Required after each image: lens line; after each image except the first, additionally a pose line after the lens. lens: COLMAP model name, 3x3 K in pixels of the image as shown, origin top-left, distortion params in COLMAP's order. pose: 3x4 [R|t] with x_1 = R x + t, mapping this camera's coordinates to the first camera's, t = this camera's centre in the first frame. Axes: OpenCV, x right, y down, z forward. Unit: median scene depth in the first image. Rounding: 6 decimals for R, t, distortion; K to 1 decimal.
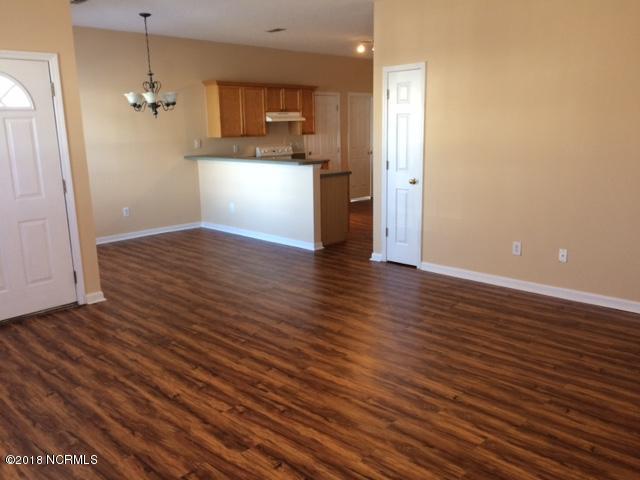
lens RADIAL K [[539.1, 0, 320.0], [0, 539.1, 240.0], [0, 0, 1]] dist [-0.002138, -0.000563]
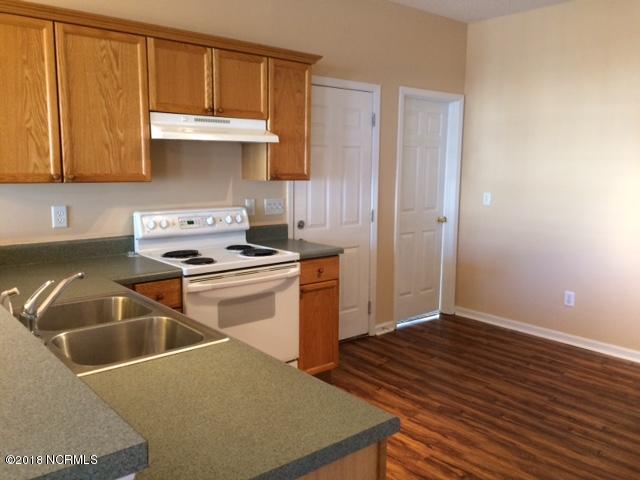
lens RADIAL K [[539.1, 0, 320.0], [0, 539.1, 240.0], [0, 0, 1]] dist [-0.002138, -0.000563]
pose [[0.995344, 0.044713, -0.085388, 0.034388], [-0.050560, 0.996432, -0.067579, -0.131579], [0.082061, 0.071581, 0.994053, 0.639230]]
